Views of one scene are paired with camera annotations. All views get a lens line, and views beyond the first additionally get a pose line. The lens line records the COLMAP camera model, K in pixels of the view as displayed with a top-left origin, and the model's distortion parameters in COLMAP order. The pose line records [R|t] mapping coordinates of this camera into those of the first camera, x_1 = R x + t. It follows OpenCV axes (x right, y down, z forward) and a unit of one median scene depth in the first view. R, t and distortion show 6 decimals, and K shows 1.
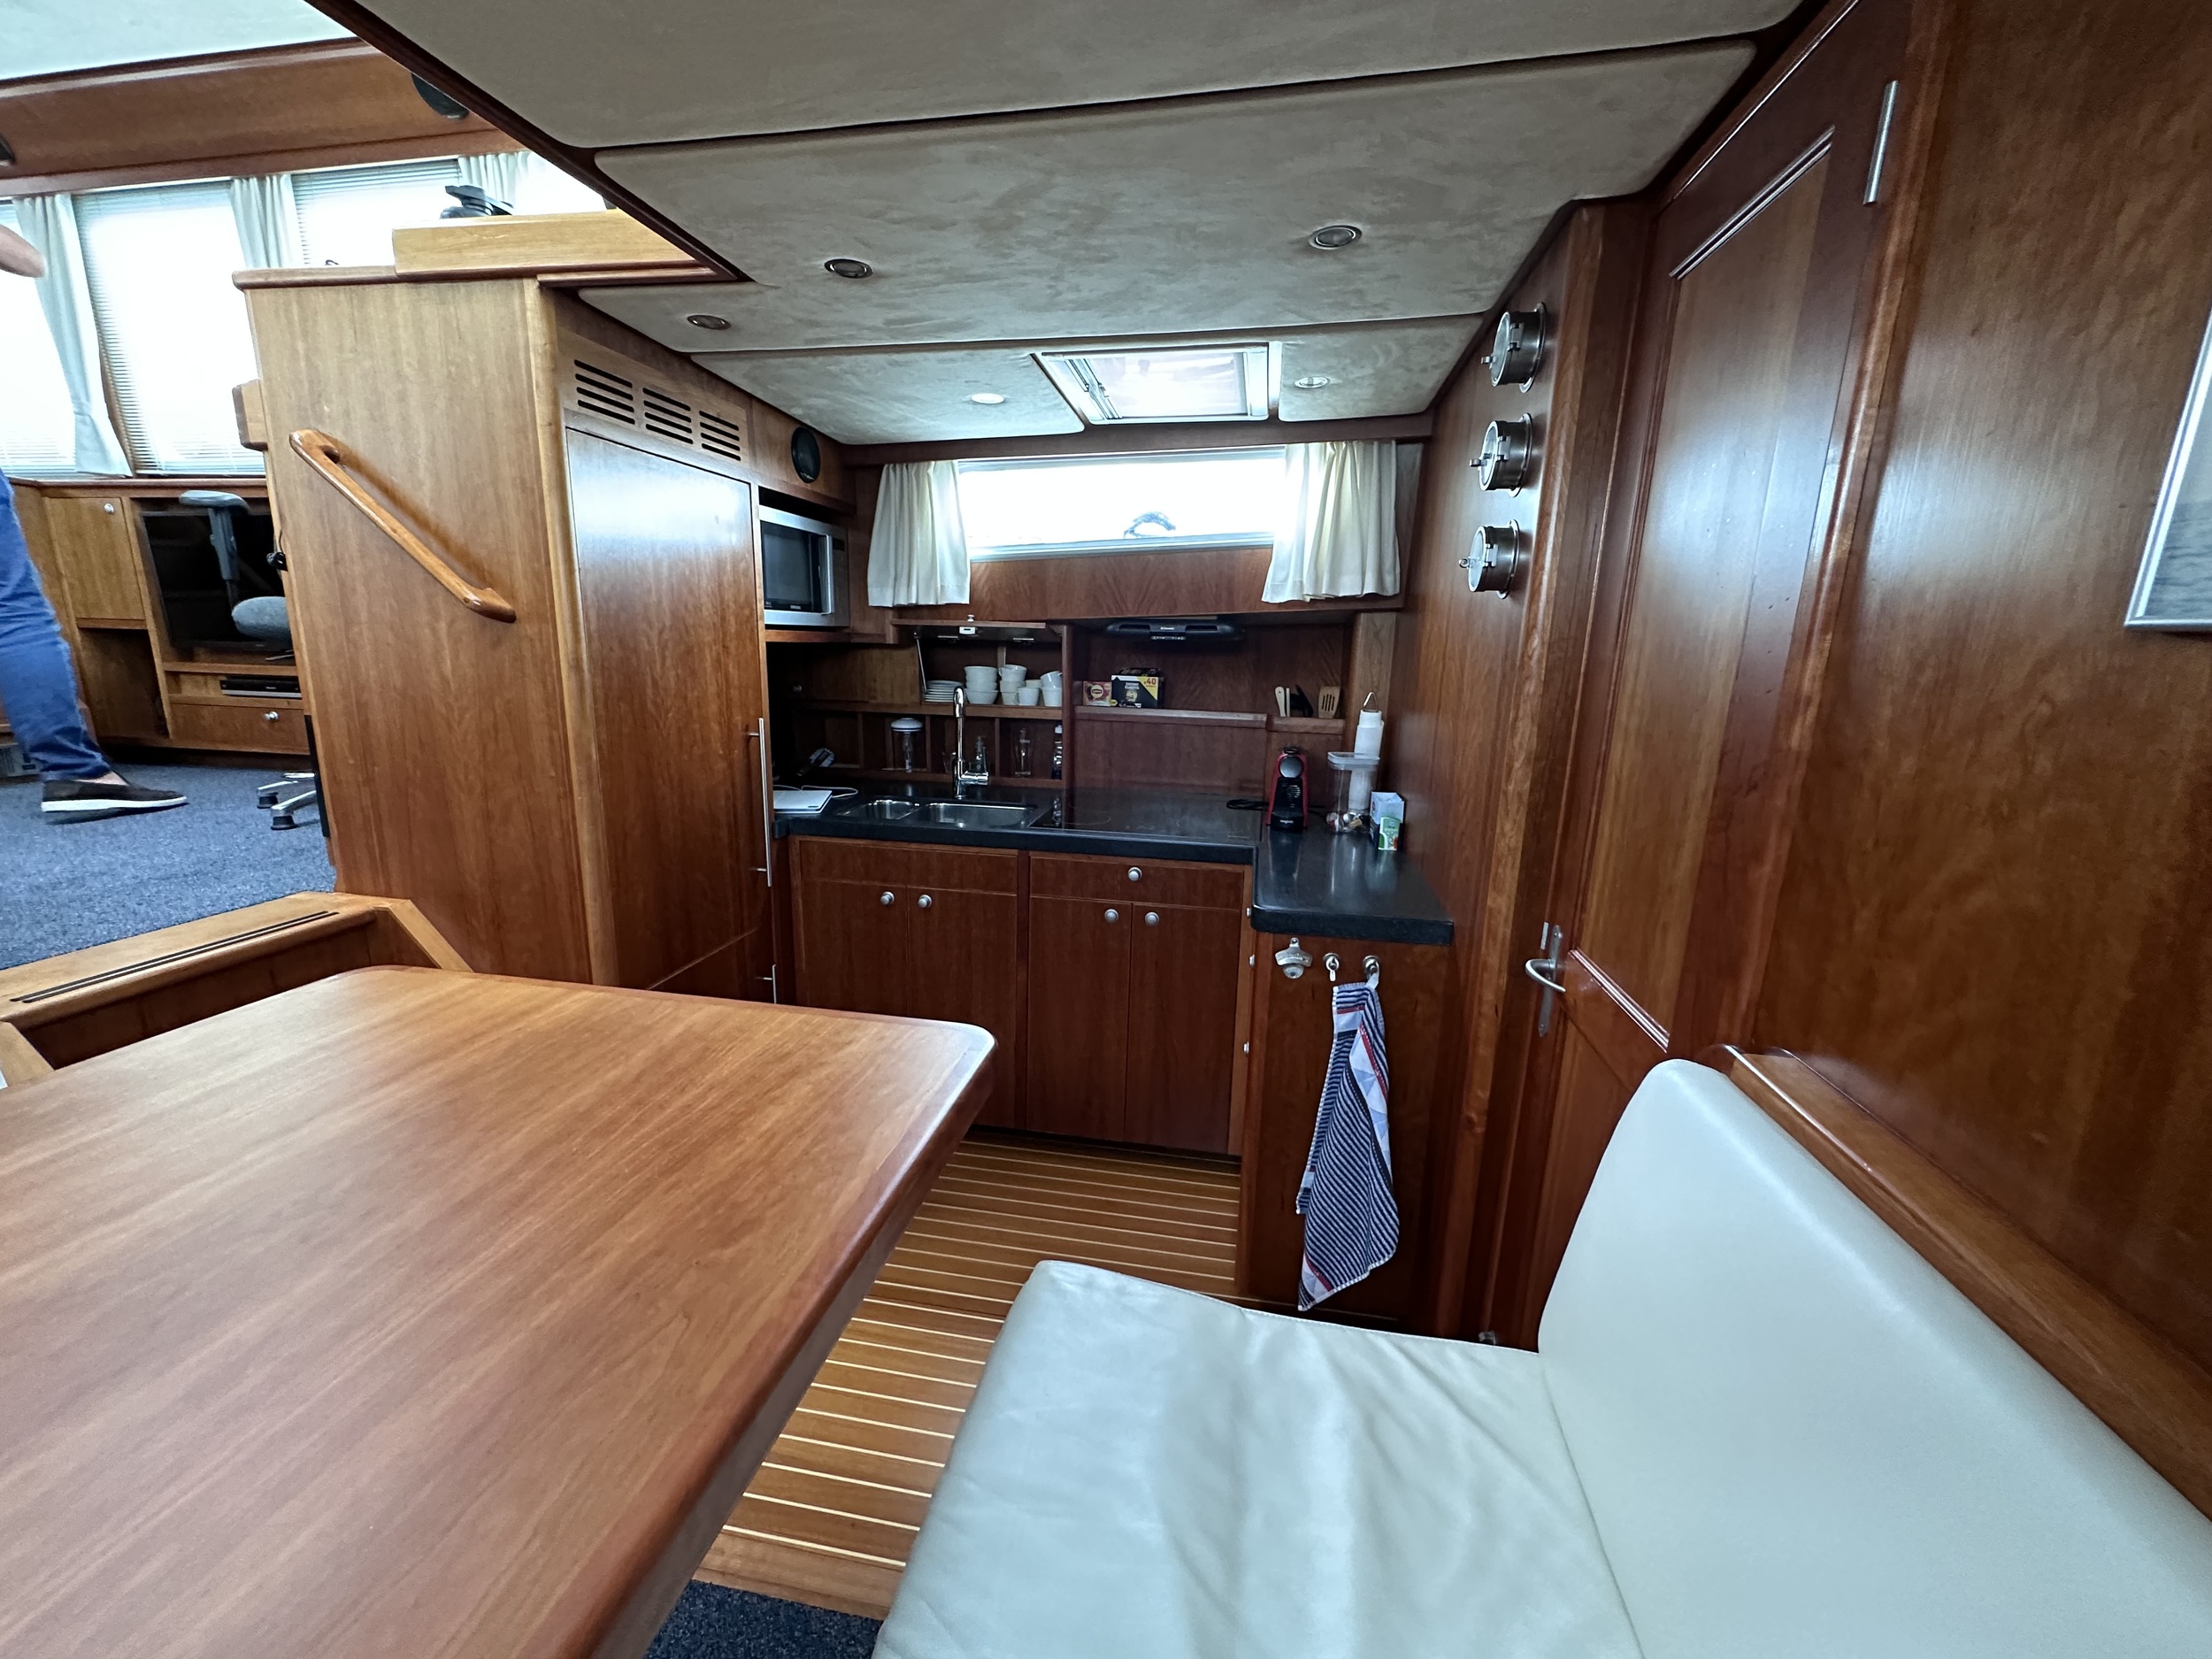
lens RADIAL K [[888.5, 0, 1106.0], [0, 888.5, 829.5], [0, 0, 1]] dist [0.000194, 0.000661]
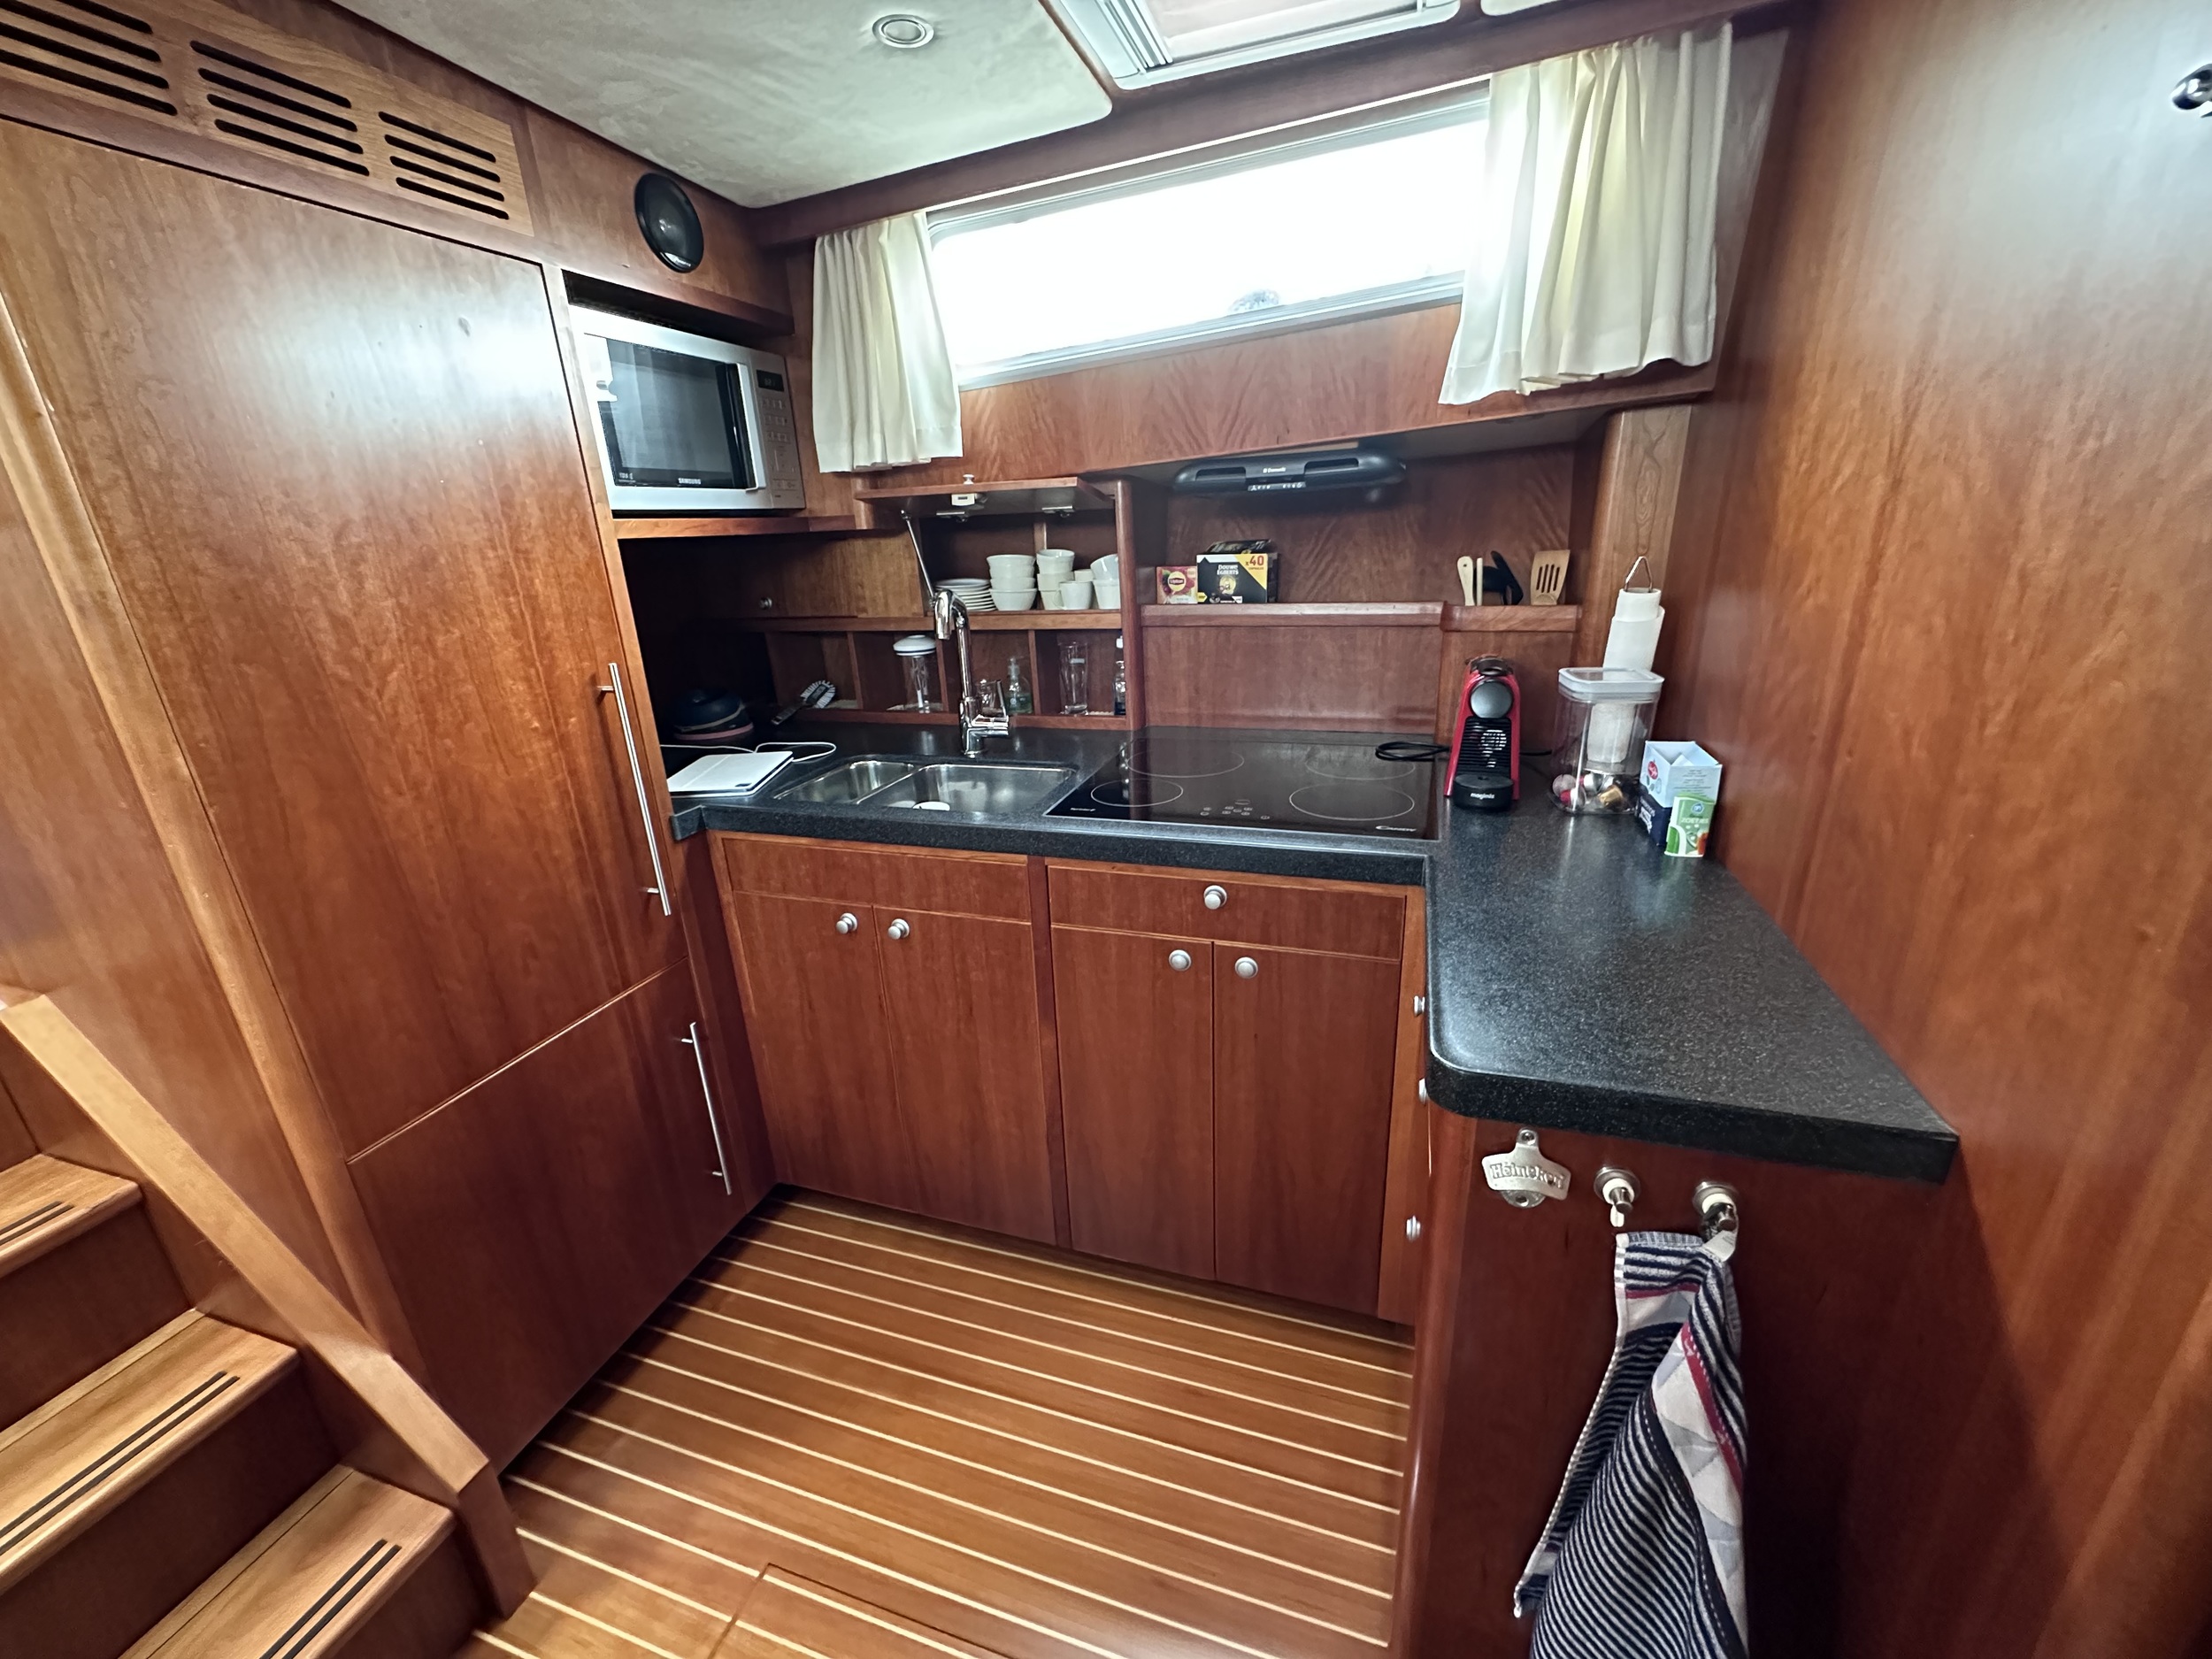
lens RADIAL K [[888.5, 0, 1106.0], [0, 888.5, 829.5], [0, 0, 1]] dist [0.000194, 0.000661]
pose [[0.986452, -0.016756, -0.163192, 0.051819], [0.036786, 0.992032, 0.120498, -0.061578], [0.159873, -0.124869, 0.979208, 0.364726]]
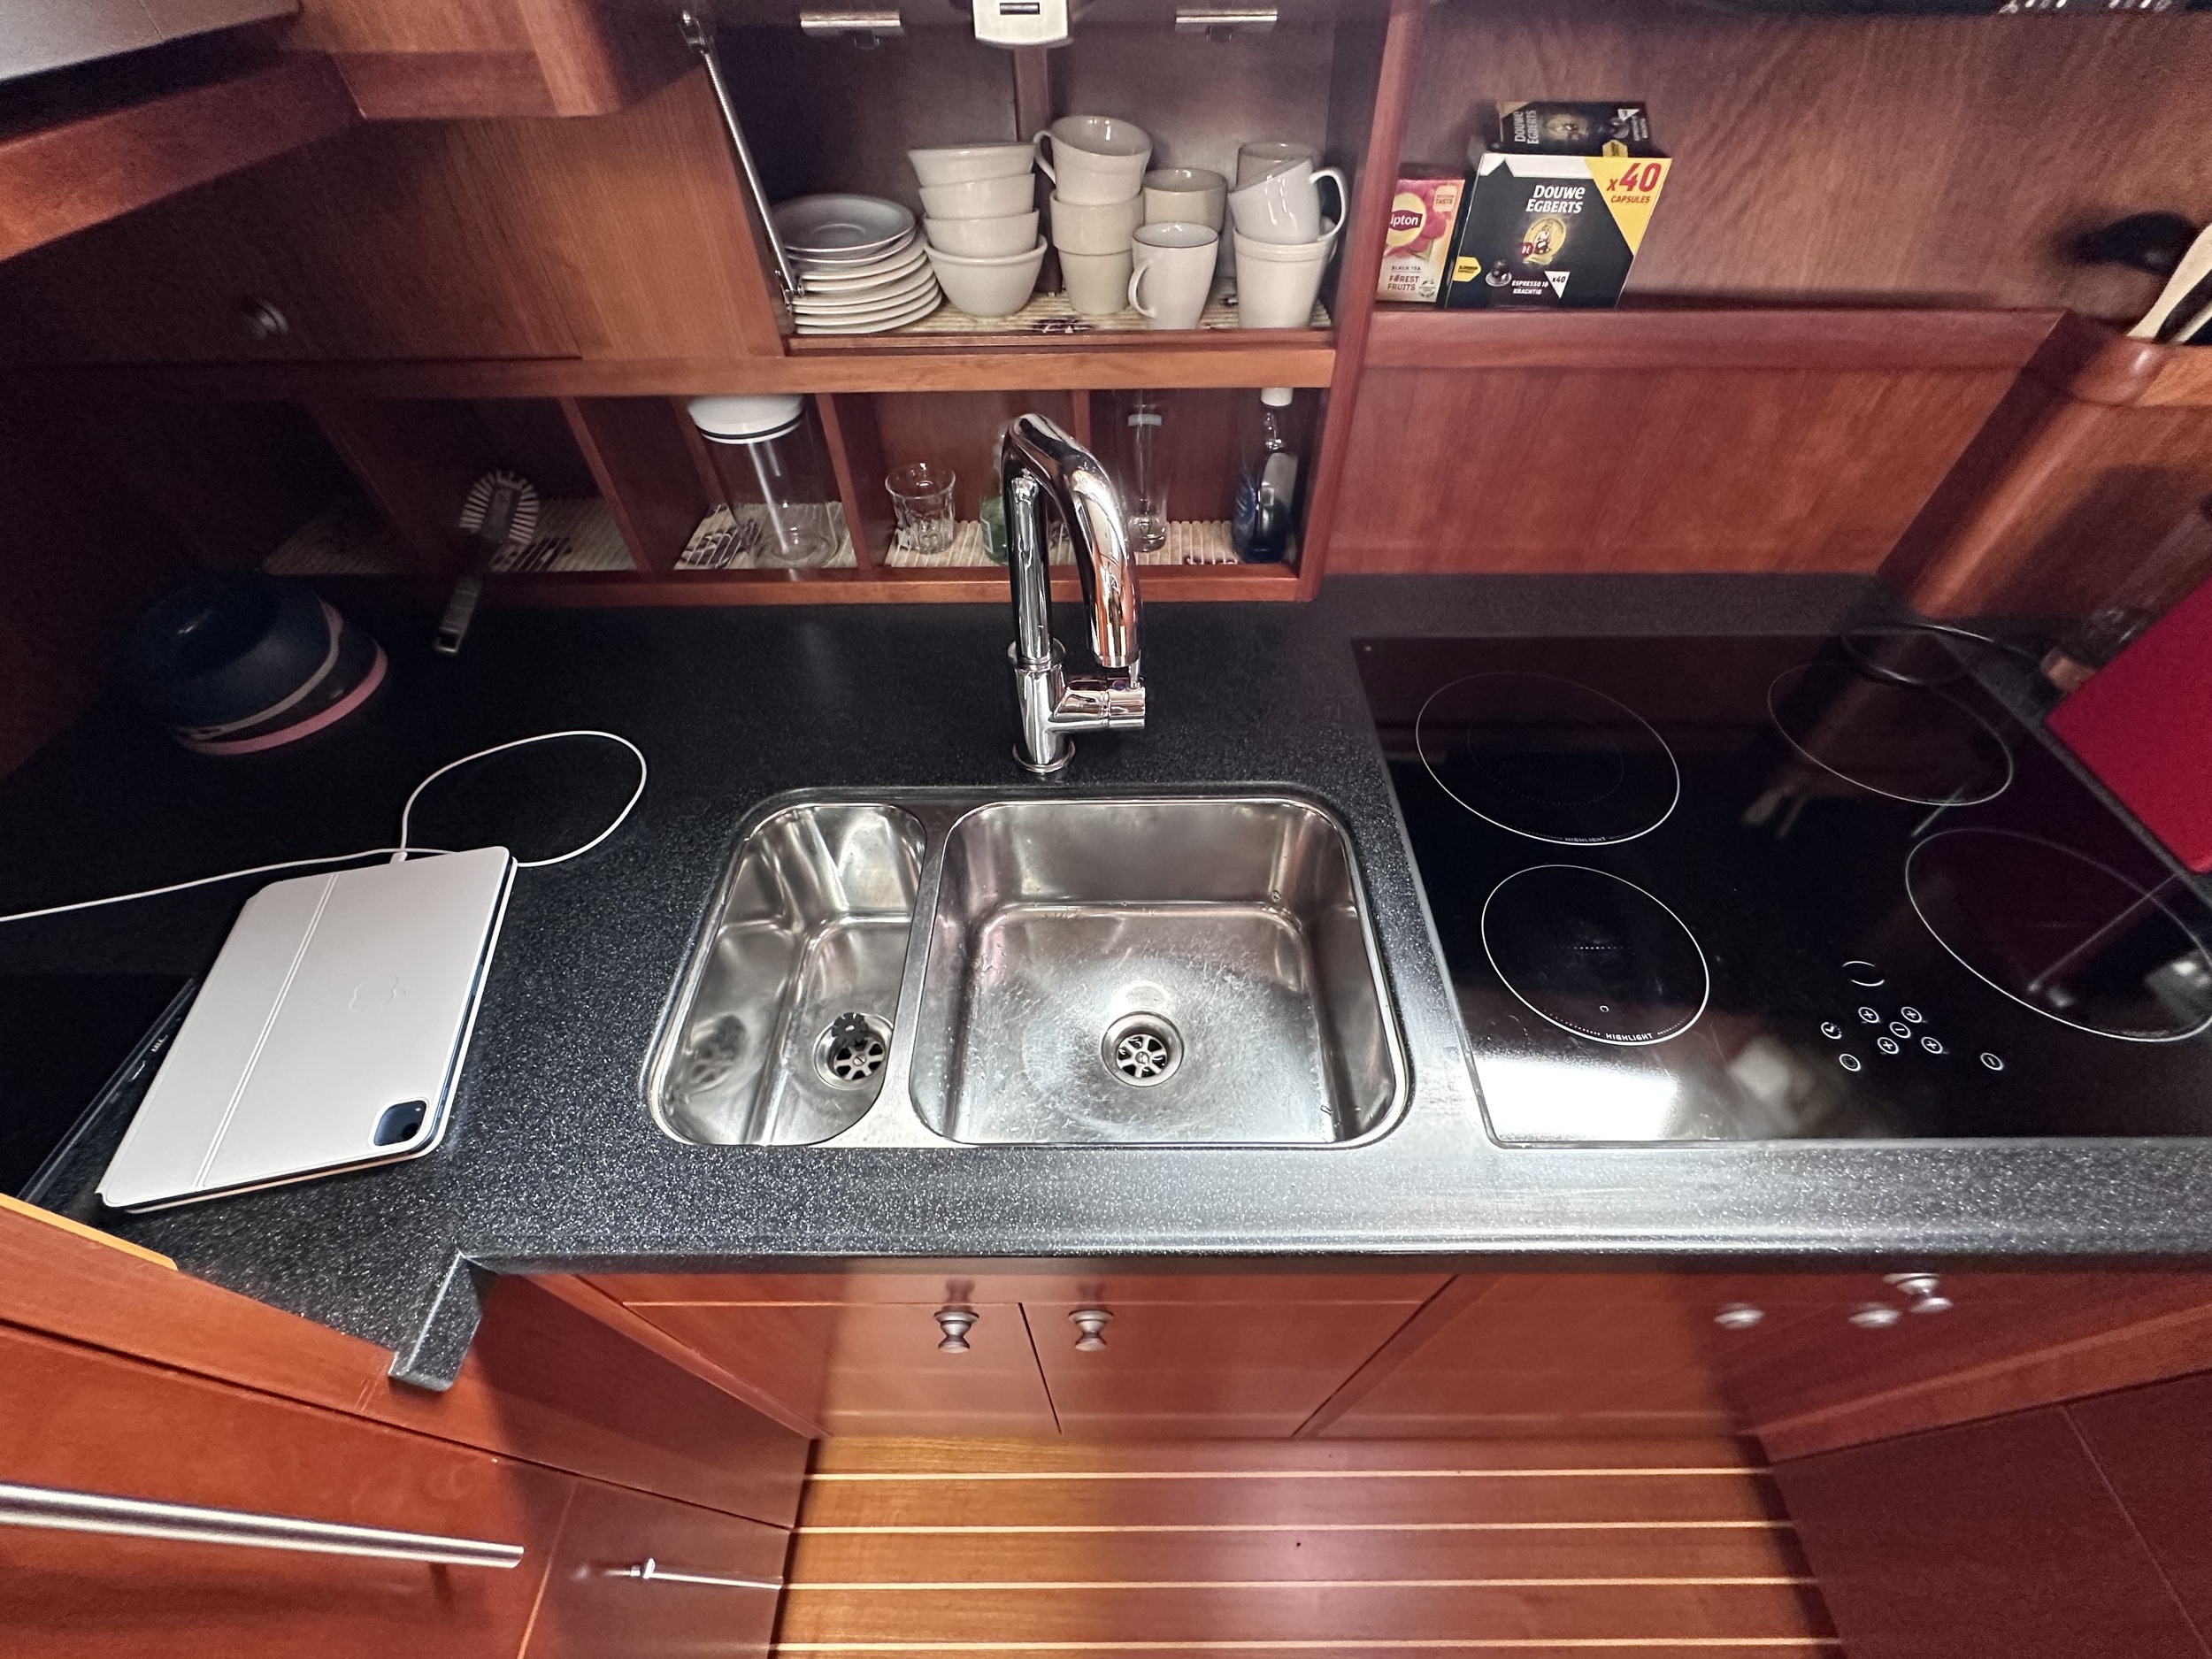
lens RADIAL K [[889.3, 0, 1107.1], [0, 889.3, 831.9], [0, 0, 1]] dist [-0.003221, -0.000013]
pose [[0.983860, -0.155578, 0.088403, -0.186875], [0.072527, 0.798345, 0.597818, -0.208752], [-0.163583, -0.581757, 0.796743, 0.804230]]
